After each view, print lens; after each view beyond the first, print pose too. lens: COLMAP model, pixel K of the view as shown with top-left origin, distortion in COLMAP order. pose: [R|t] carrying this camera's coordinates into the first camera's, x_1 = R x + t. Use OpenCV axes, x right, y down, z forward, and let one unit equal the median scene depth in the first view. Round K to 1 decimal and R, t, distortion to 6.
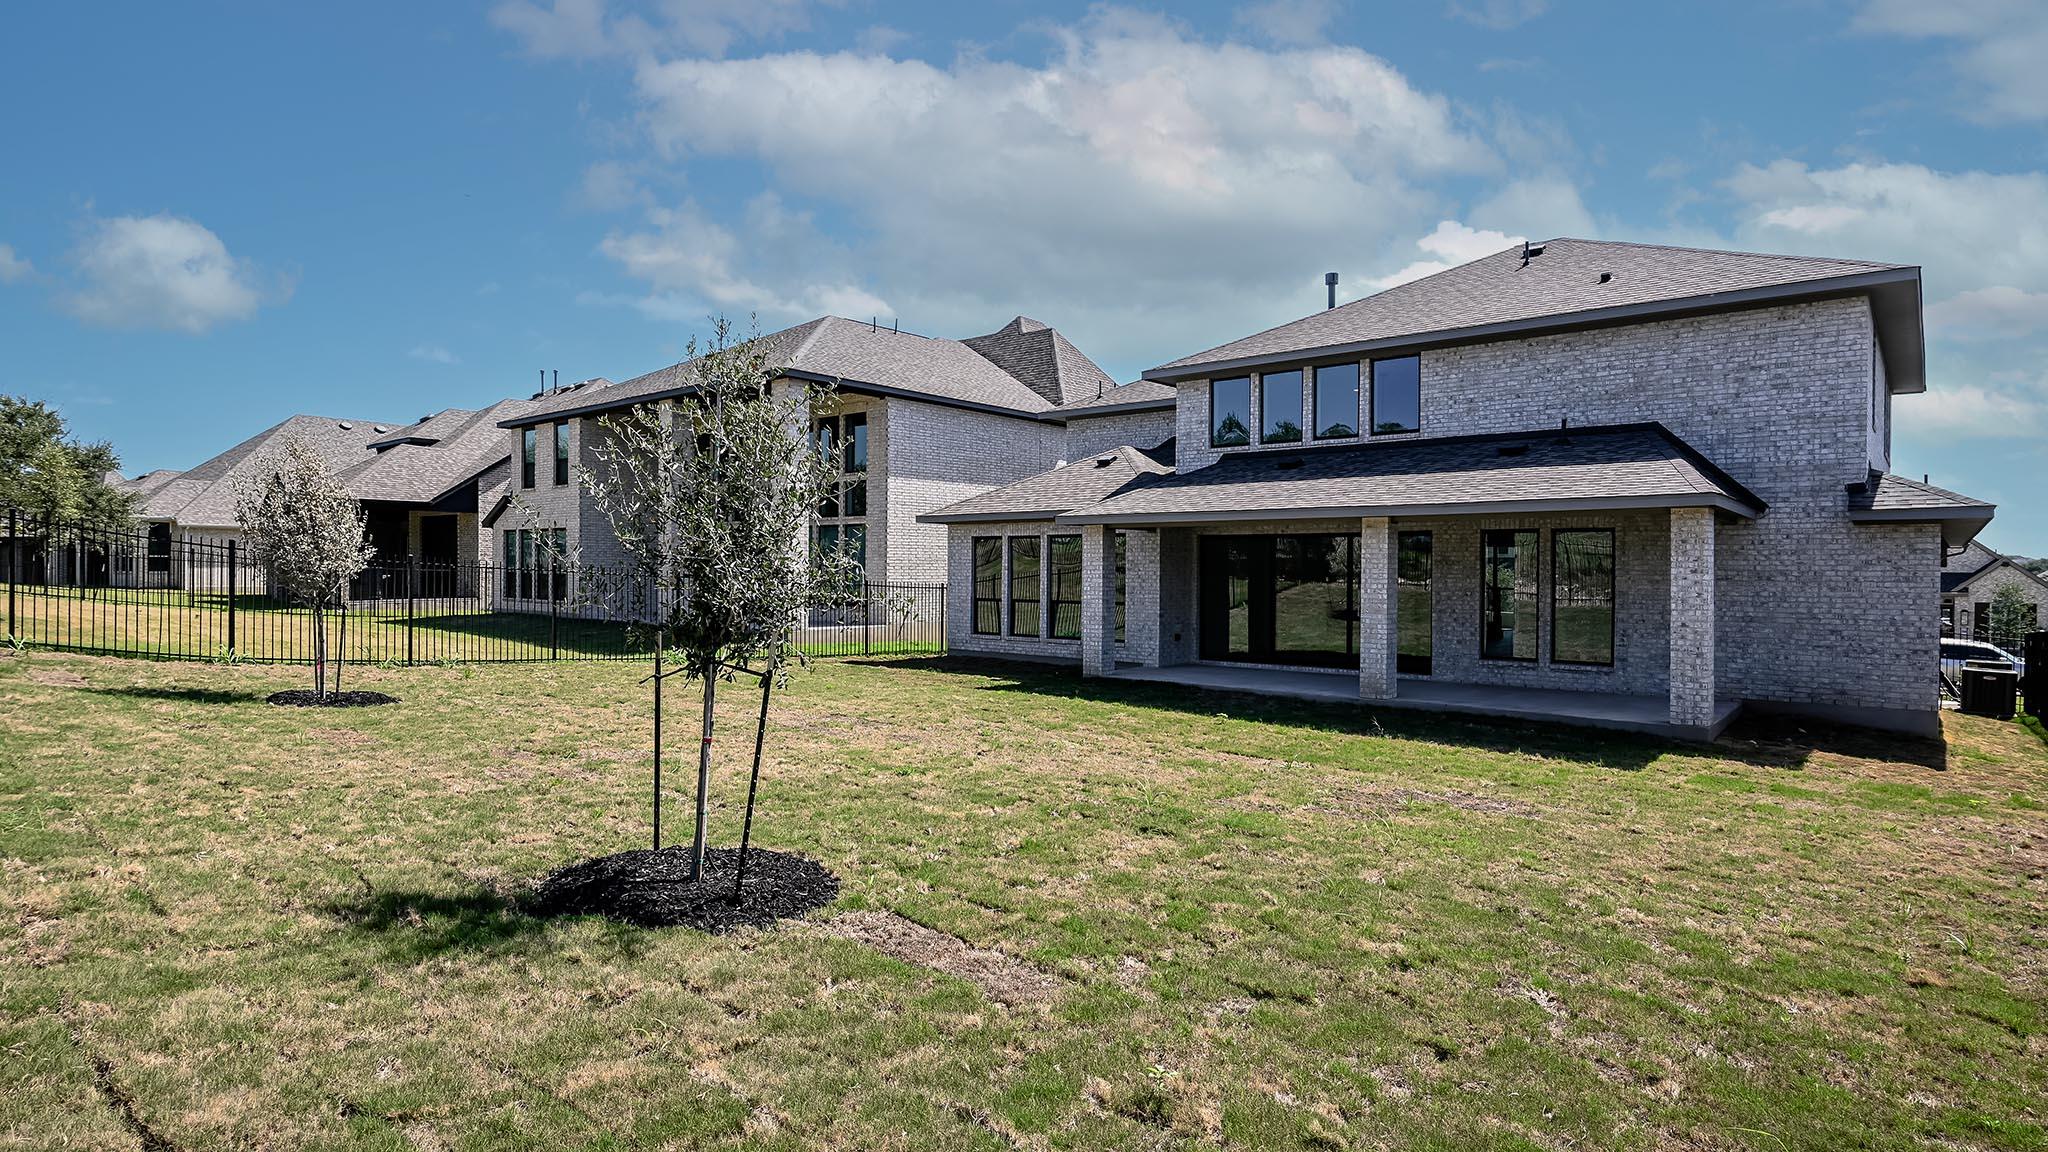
lens RADIAL K [[1060.2, 0, 1026.2], [0, 1060.2, 576.2], [0, 0, 1]] dist [0.001693, -0.000167]
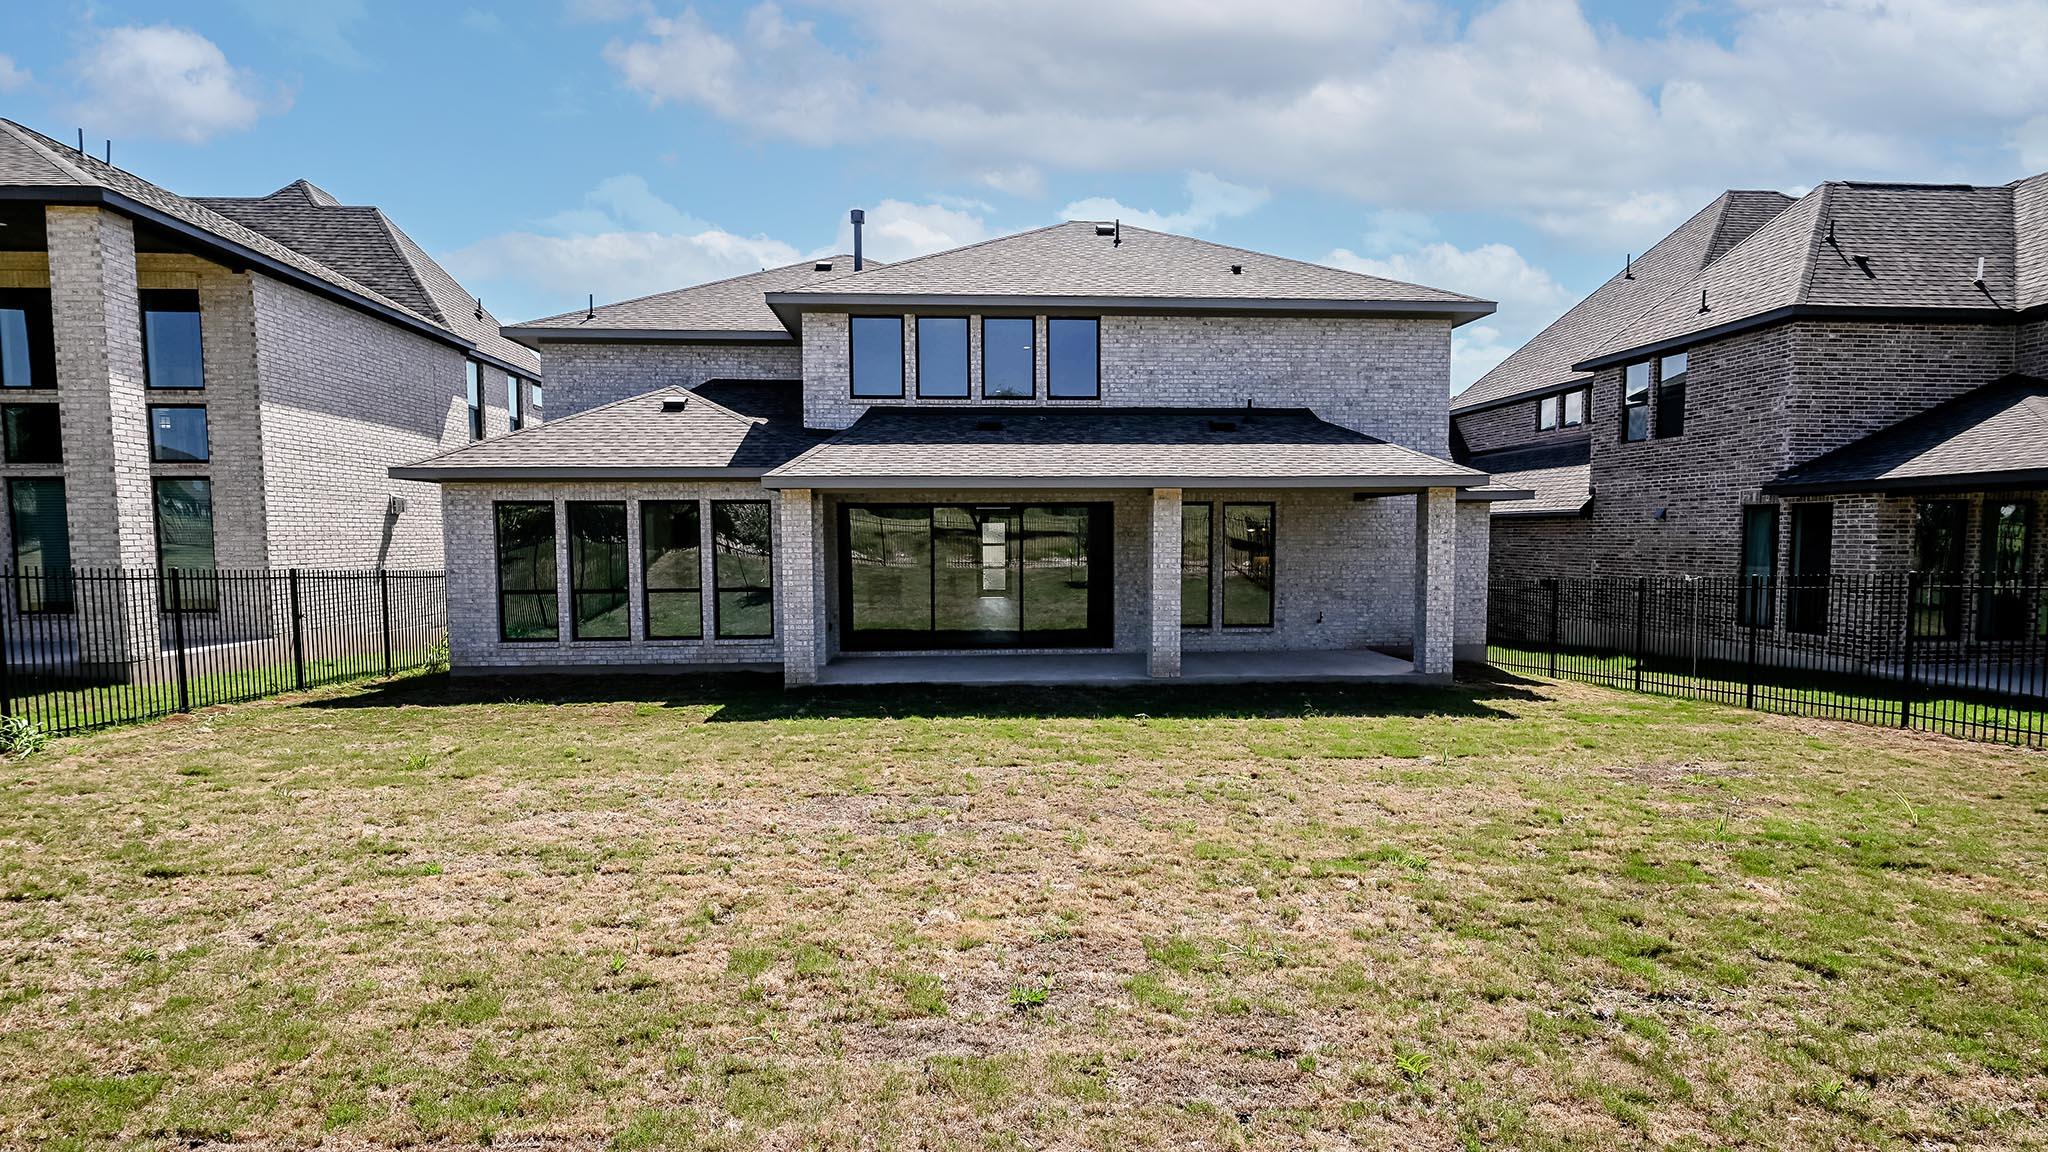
lens RADIAL K [[1060.2, 0, 1013.0], [0, 1060.2, 621.7], [0, 0, 1]] dist [0.001693, -0.000167]
pose [[0.714050, -0.066153, 0.696962, -0.382346], [0.014803, 0.996730, 0.079441, -0.012011], [-0.699938, -0.046408, 0.712694, 0.360070]]
